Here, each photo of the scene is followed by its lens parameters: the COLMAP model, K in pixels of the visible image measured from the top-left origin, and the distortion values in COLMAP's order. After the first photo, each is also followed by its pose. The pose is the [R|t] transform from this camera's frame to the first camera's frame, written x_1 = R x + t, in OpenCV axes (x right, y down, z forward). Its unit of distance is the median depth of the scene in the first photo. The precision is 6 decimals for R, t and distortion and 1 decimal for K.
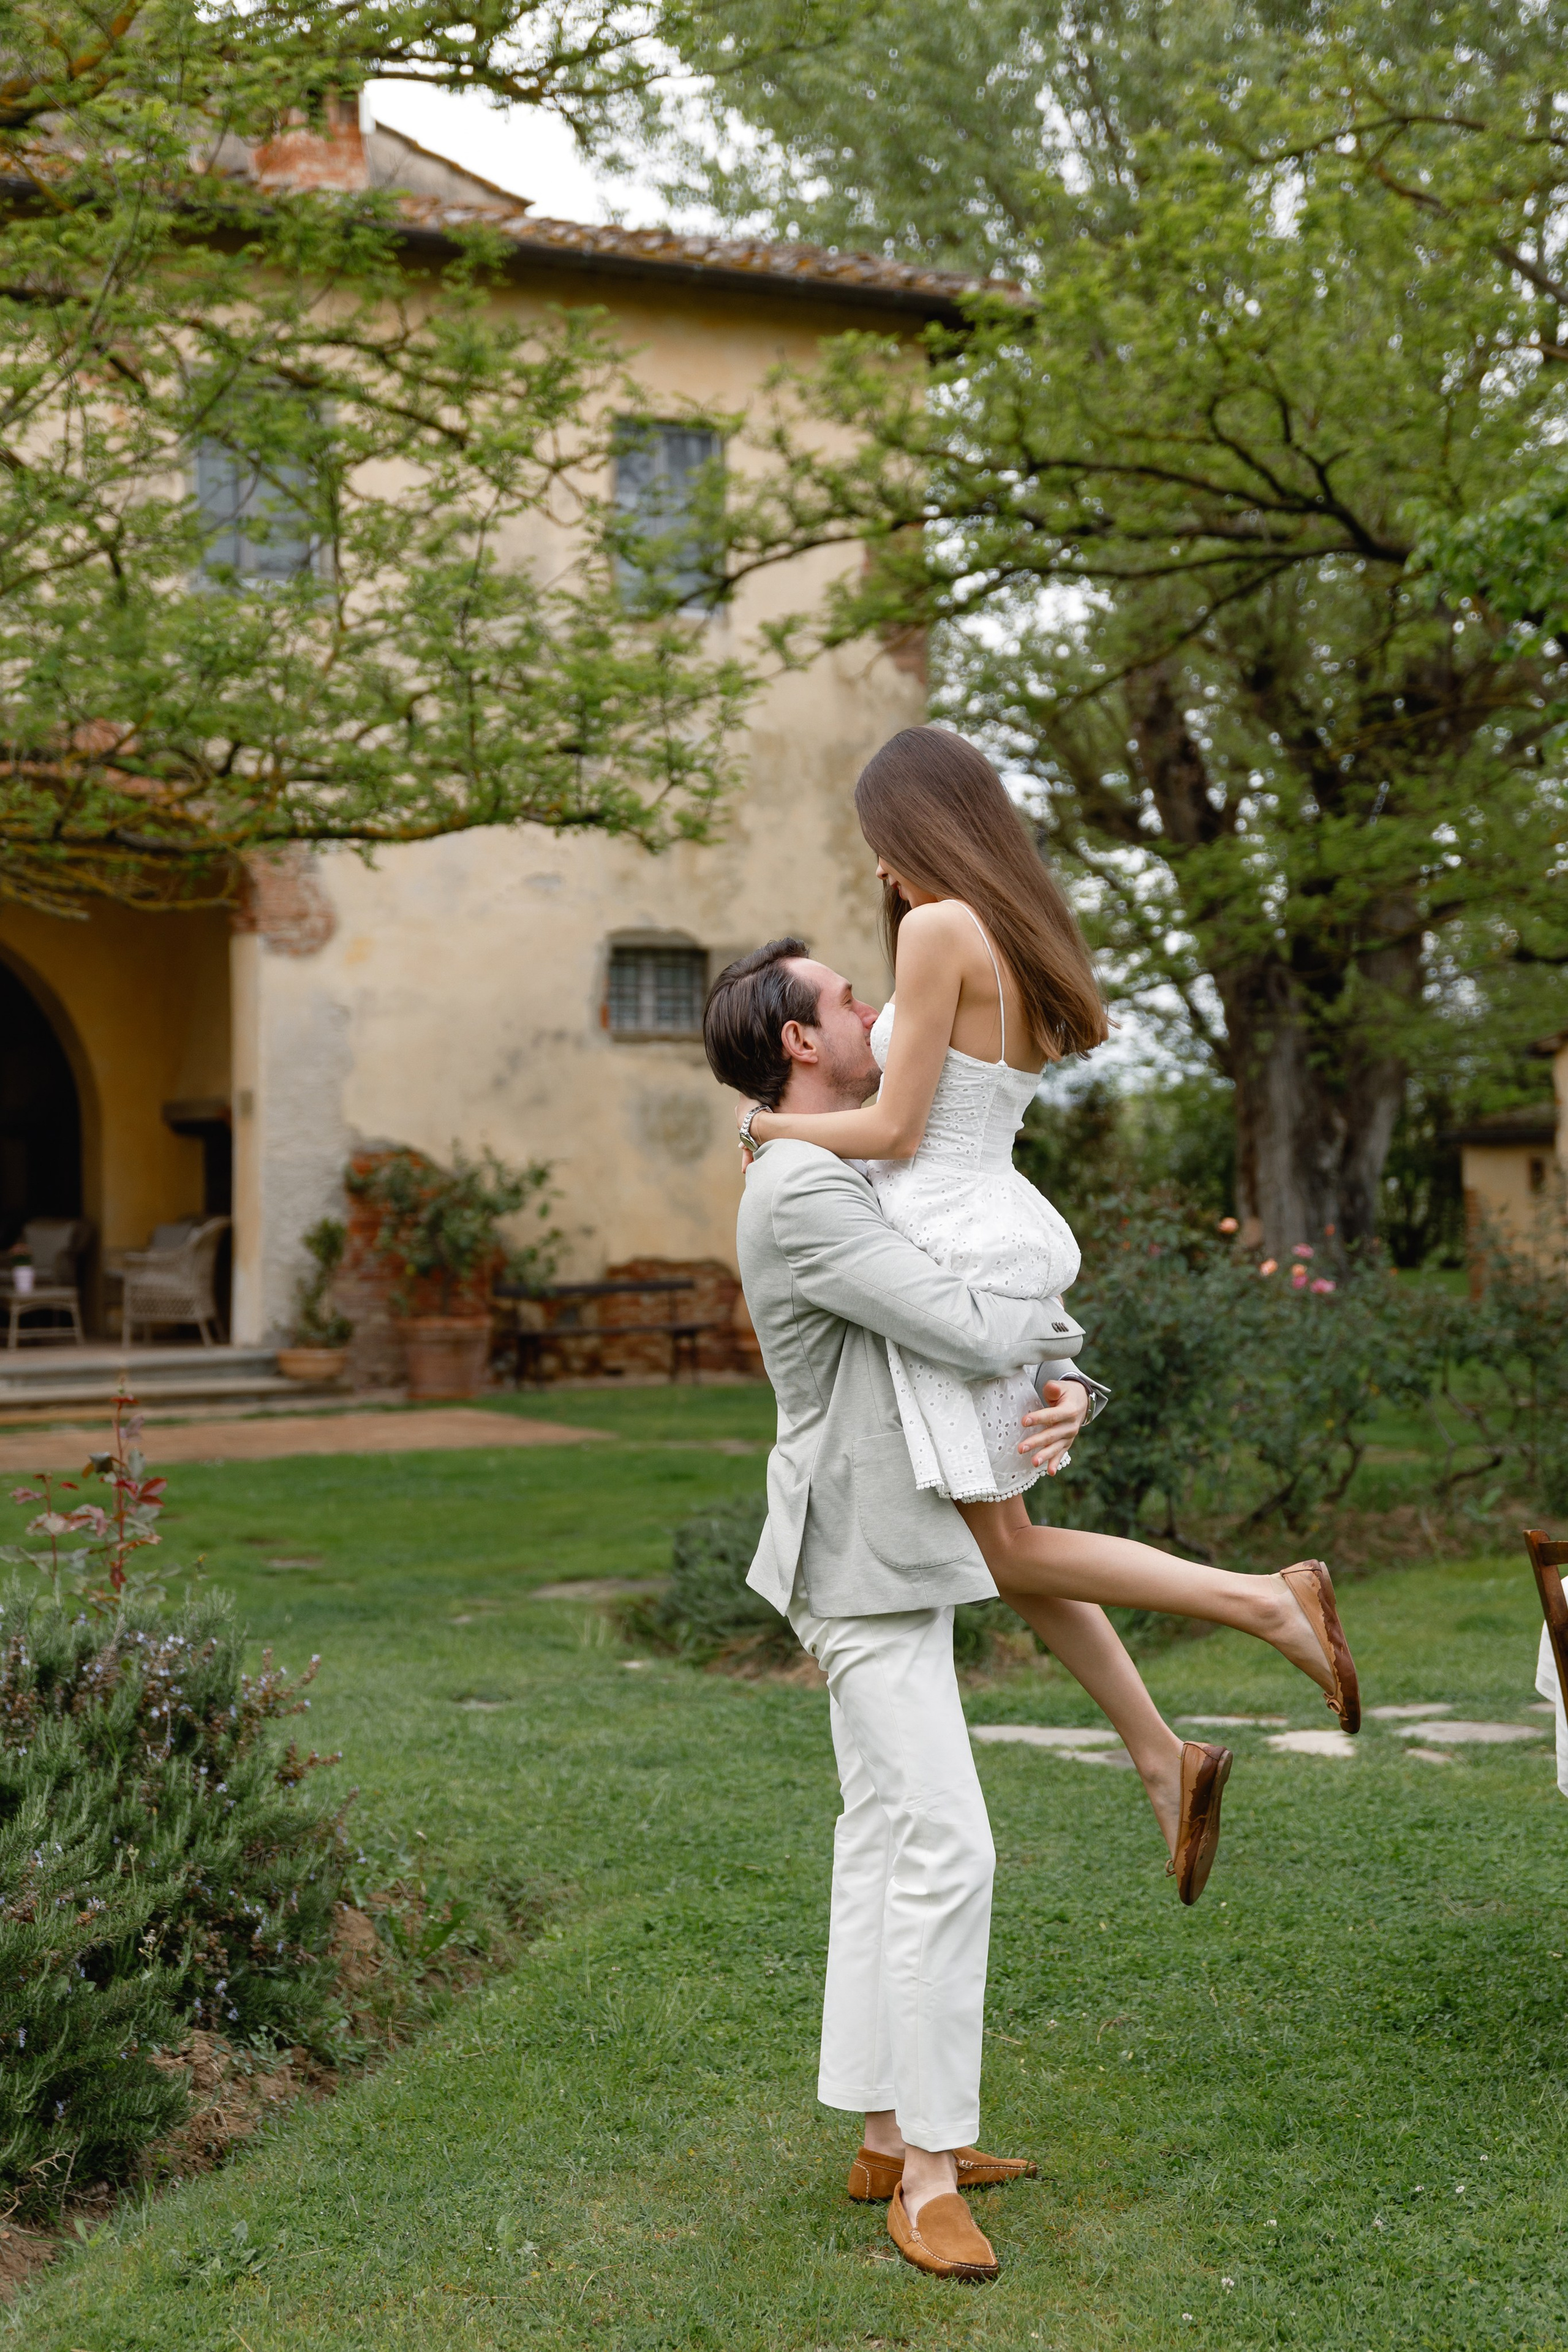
lens RADIAL K [[3711.4, 0, 784.0], [0, 3711.4, 1176.0], [0, 0, 1]] dist [-0.020259, -0.085136]
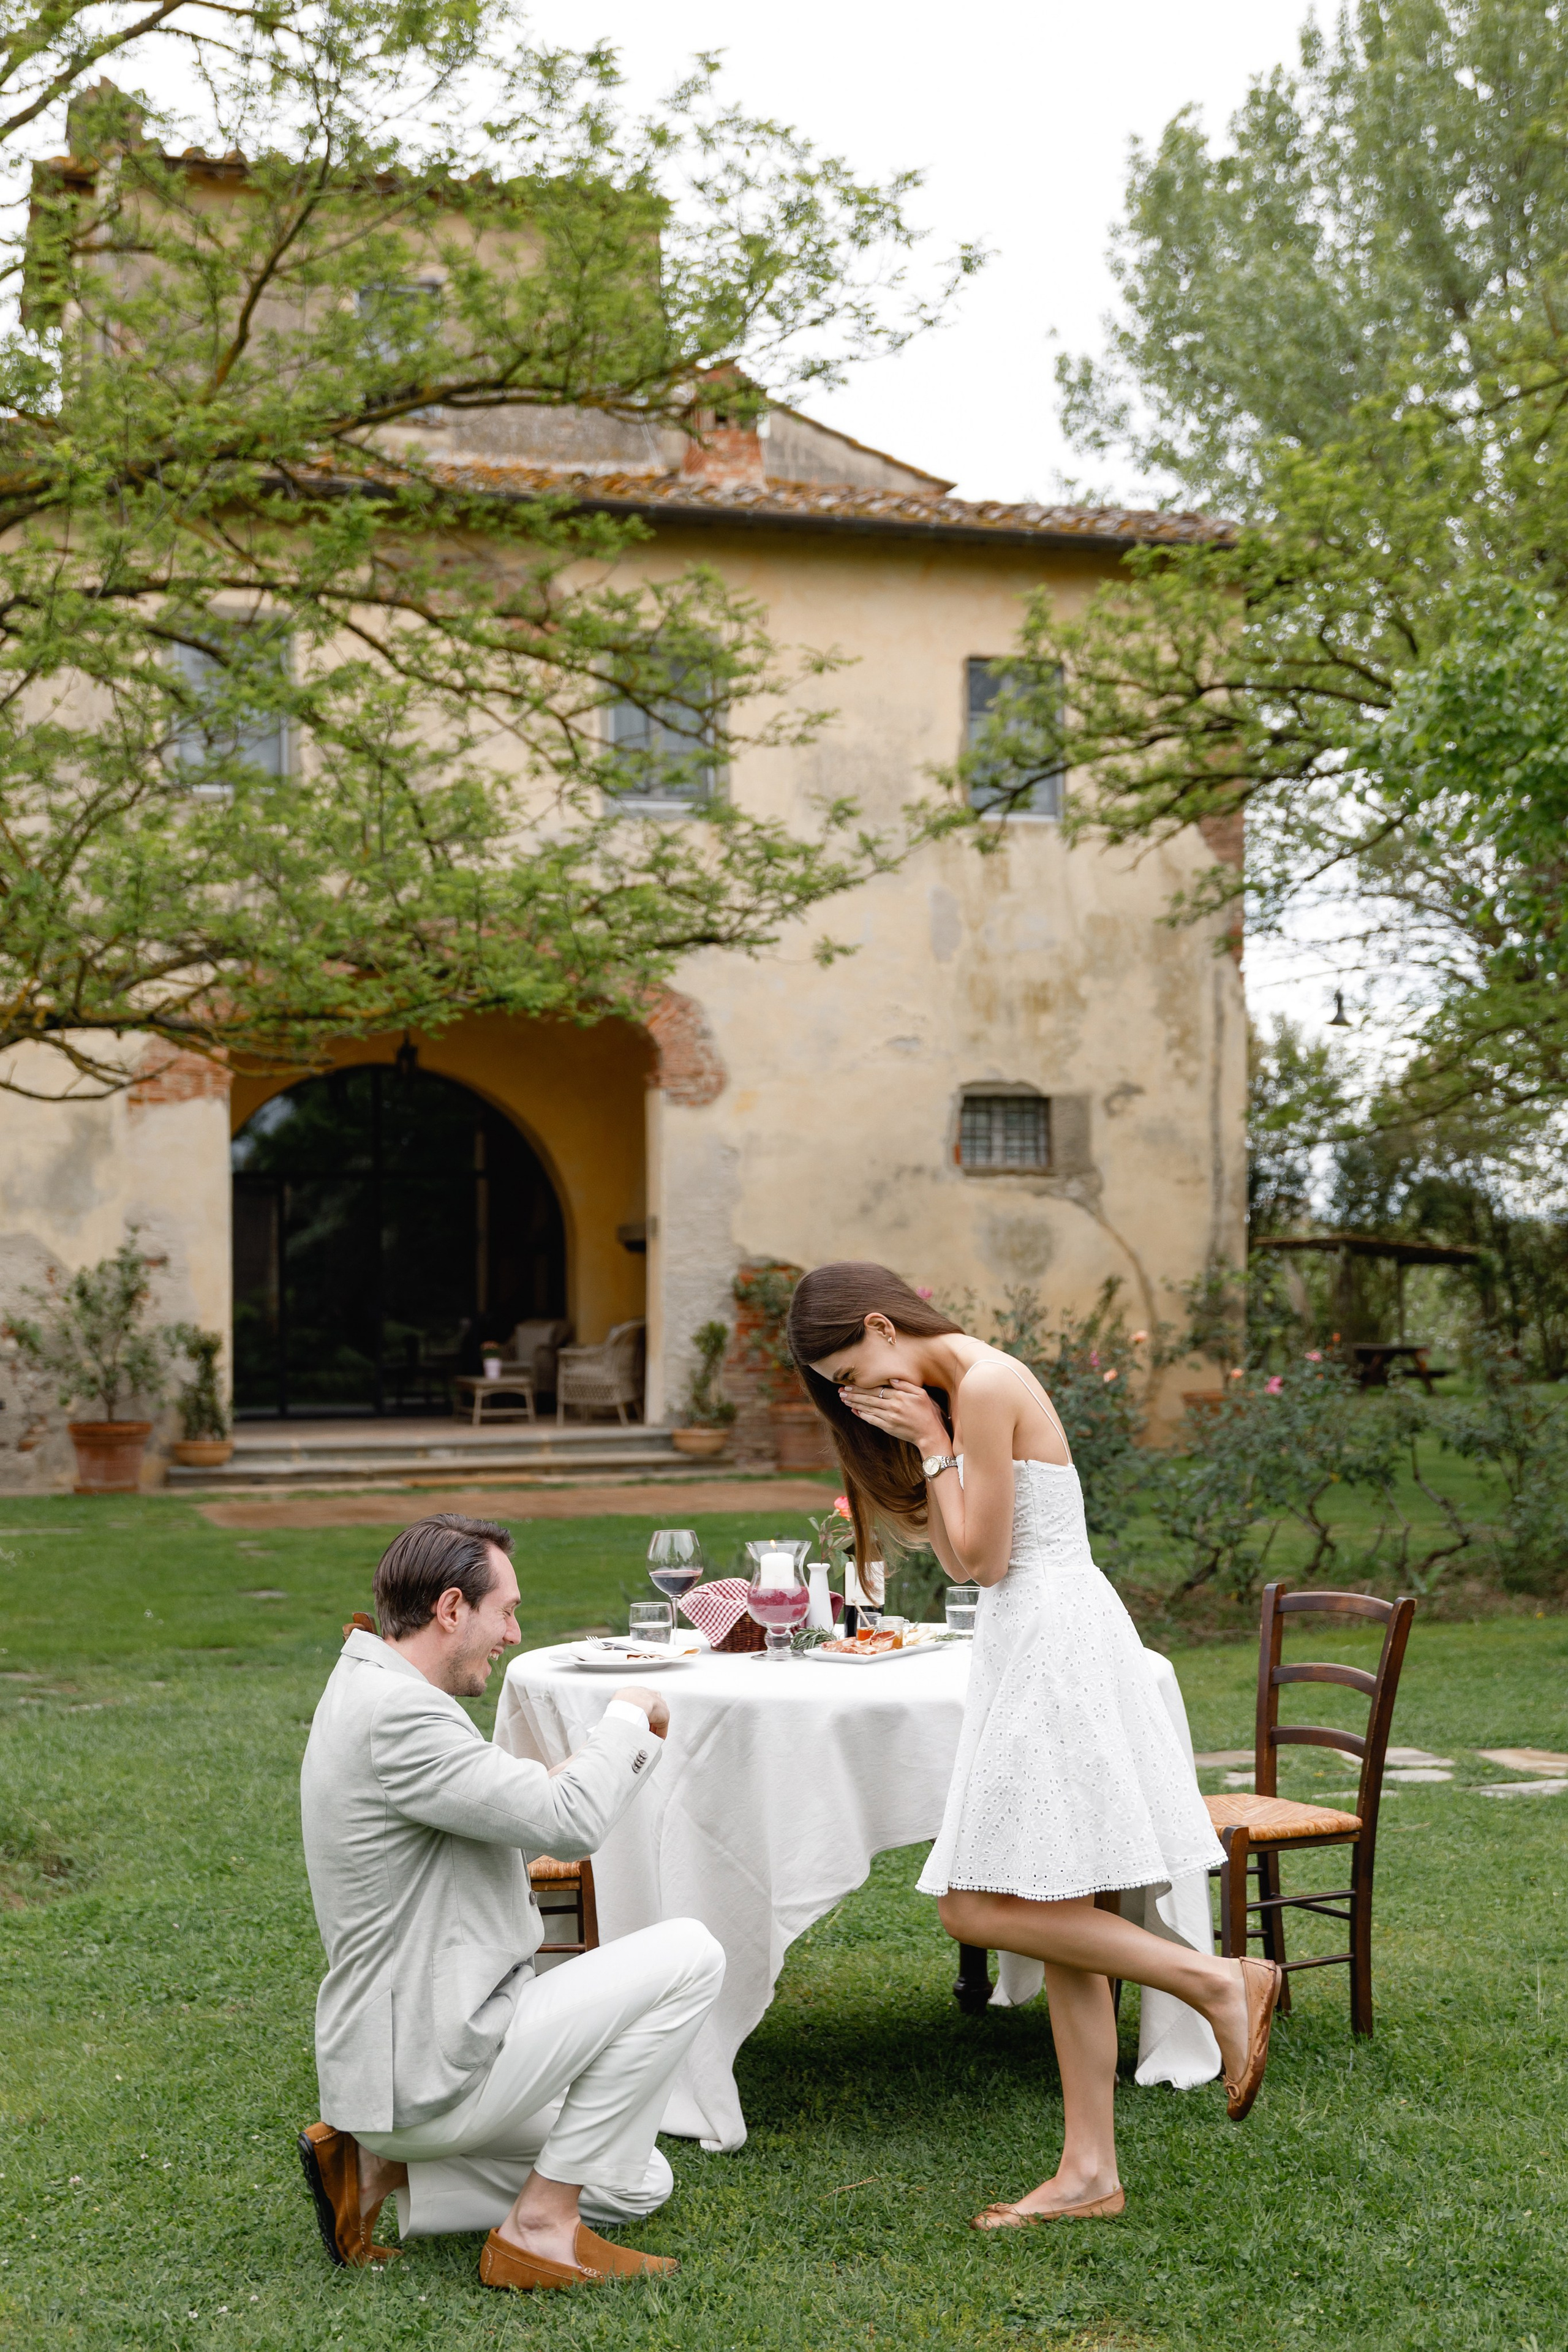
lens RADIAL K [[3078.4, 0, 785.0], [0, 3078.4, 1154.4], [0, 0, 1]] dist [-0.001369, -0.031542]
pose [[0.977304, -0.005781, -0.211764, 0.112504], [-0.003042, 0.999141, -0.041317, -0.001522], [0.211821, 0.041023, 0.976447, 0.013258]]
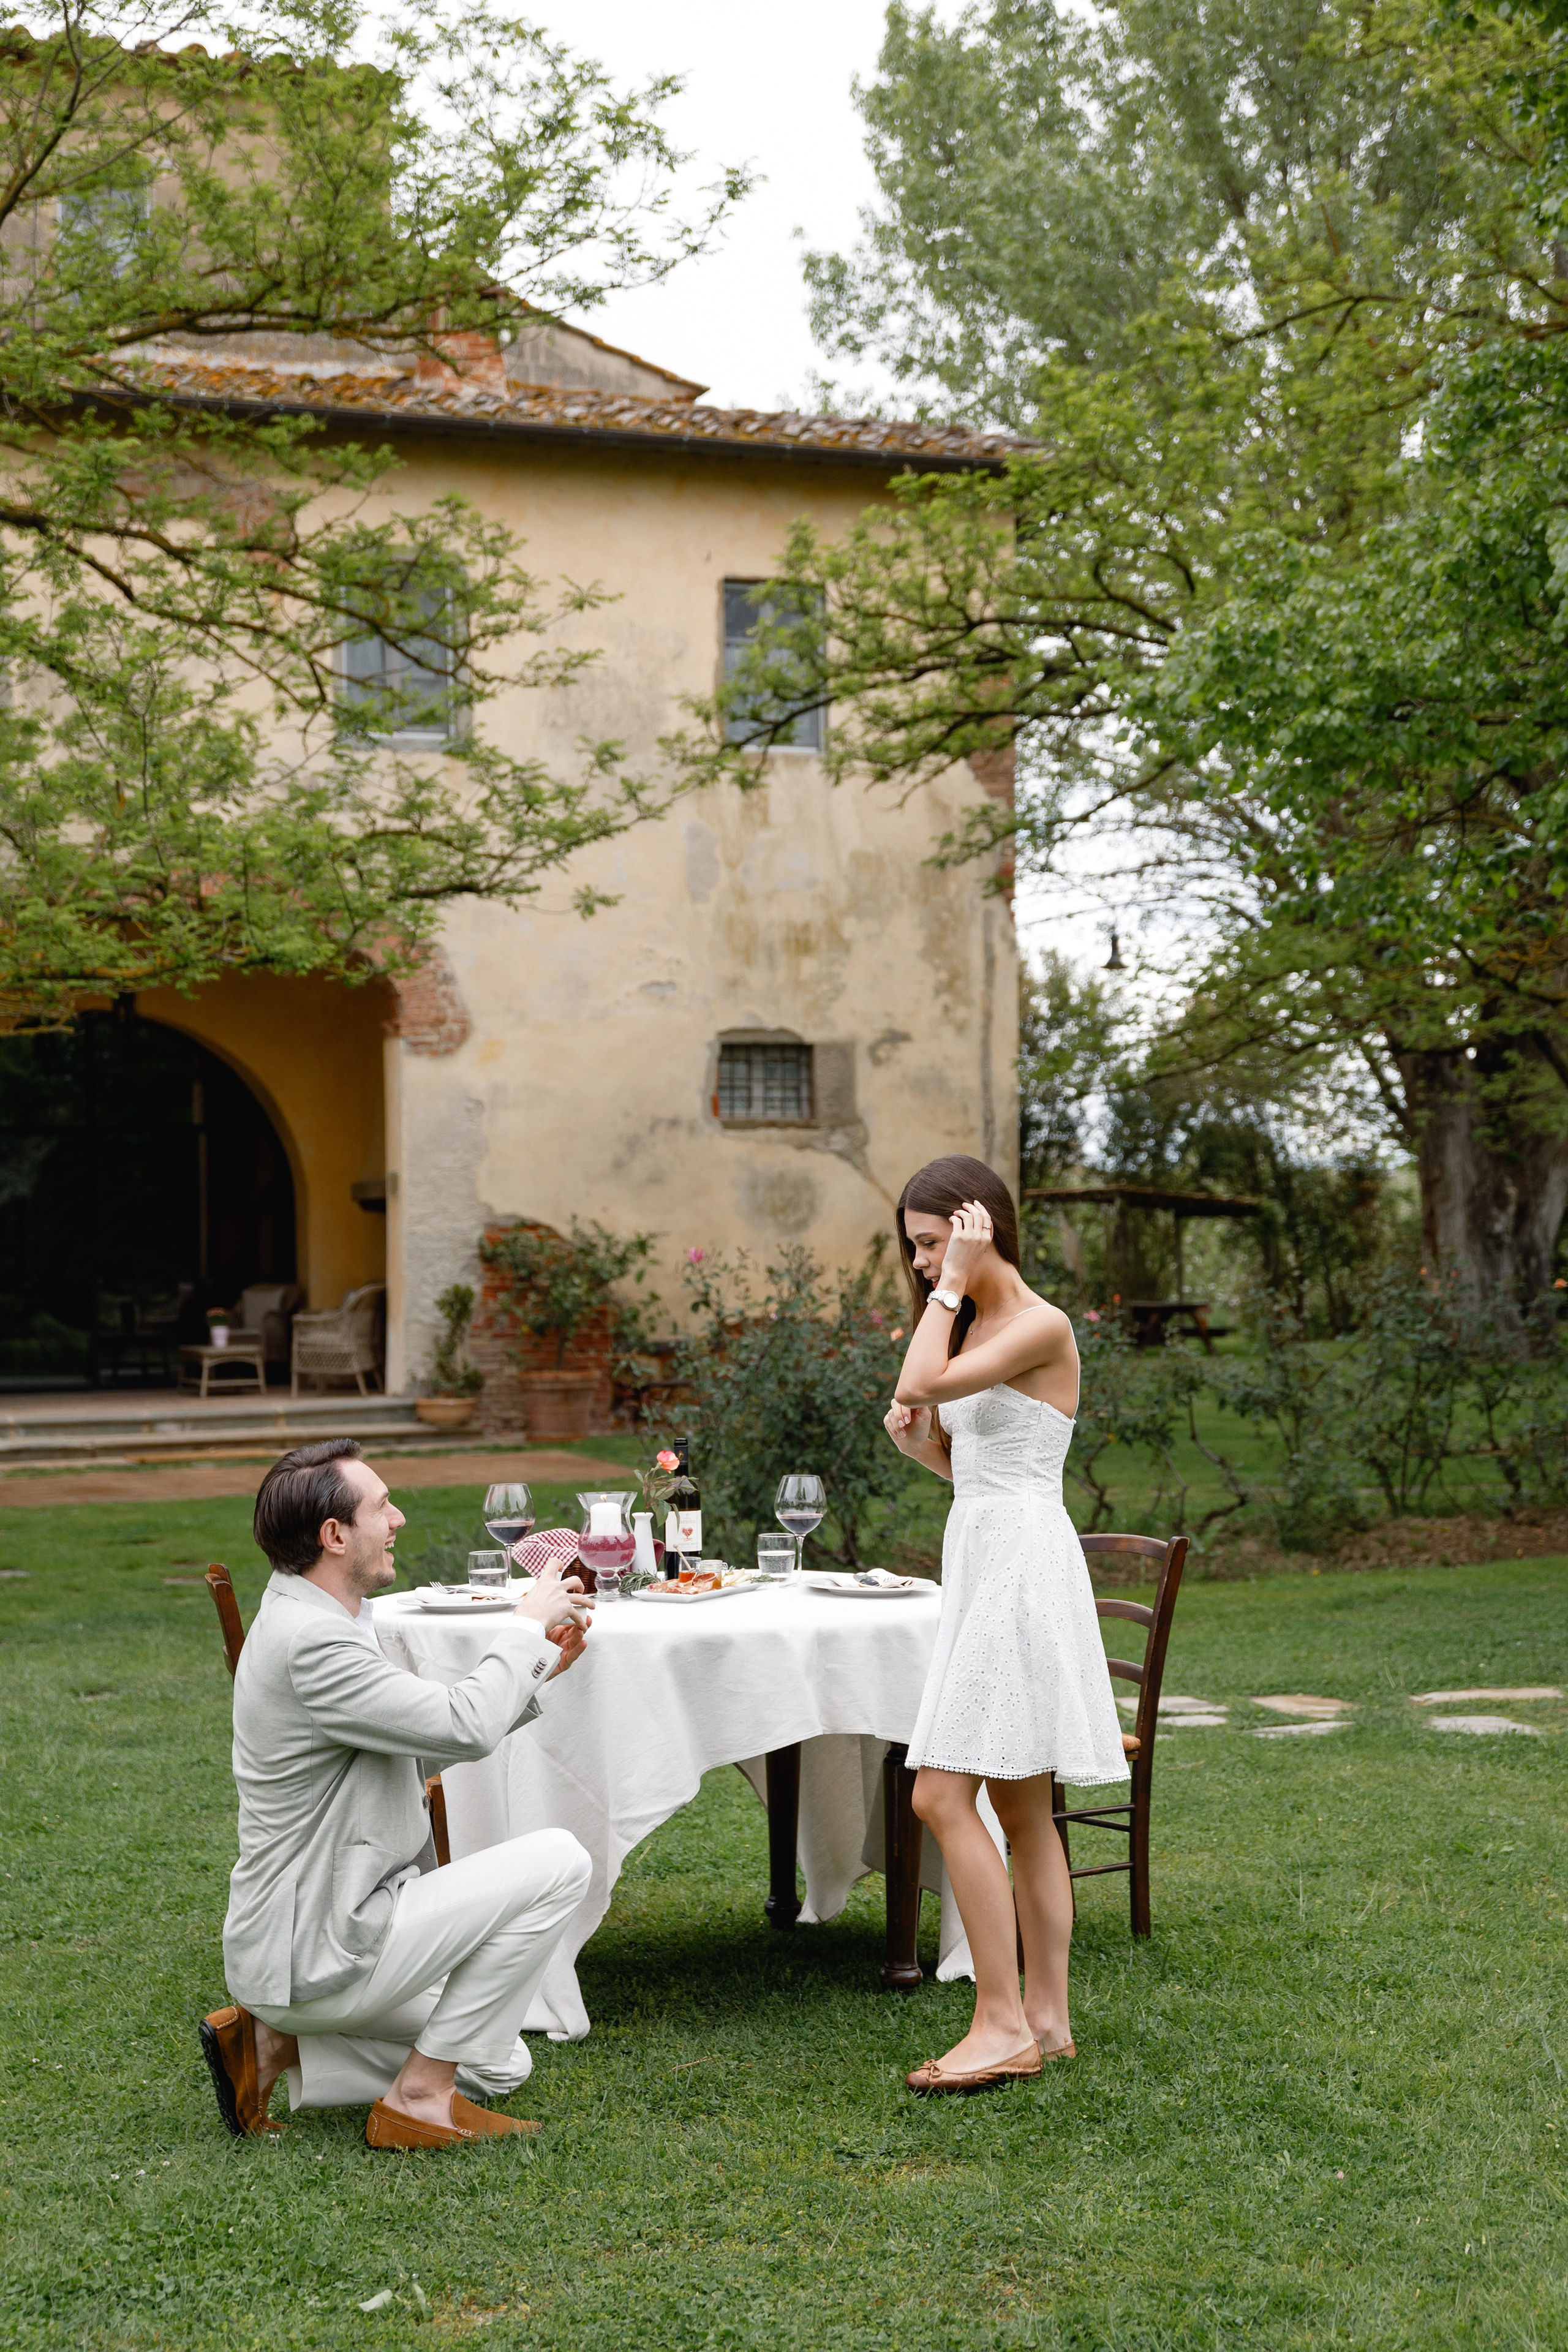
lens RADIAL K [[3382.9, 0, 784.0], [0, 3382.9, 1176.0], [0, 0, 1]] dist [-0.015634, -0.001818]
pose [[0.991216, -0.006880, -0.132075, 0.113522], [0.004529, 0.999826, -0.018095, -0.002558], [0.132176, 0.017338, 0.991075, -0.026754]]
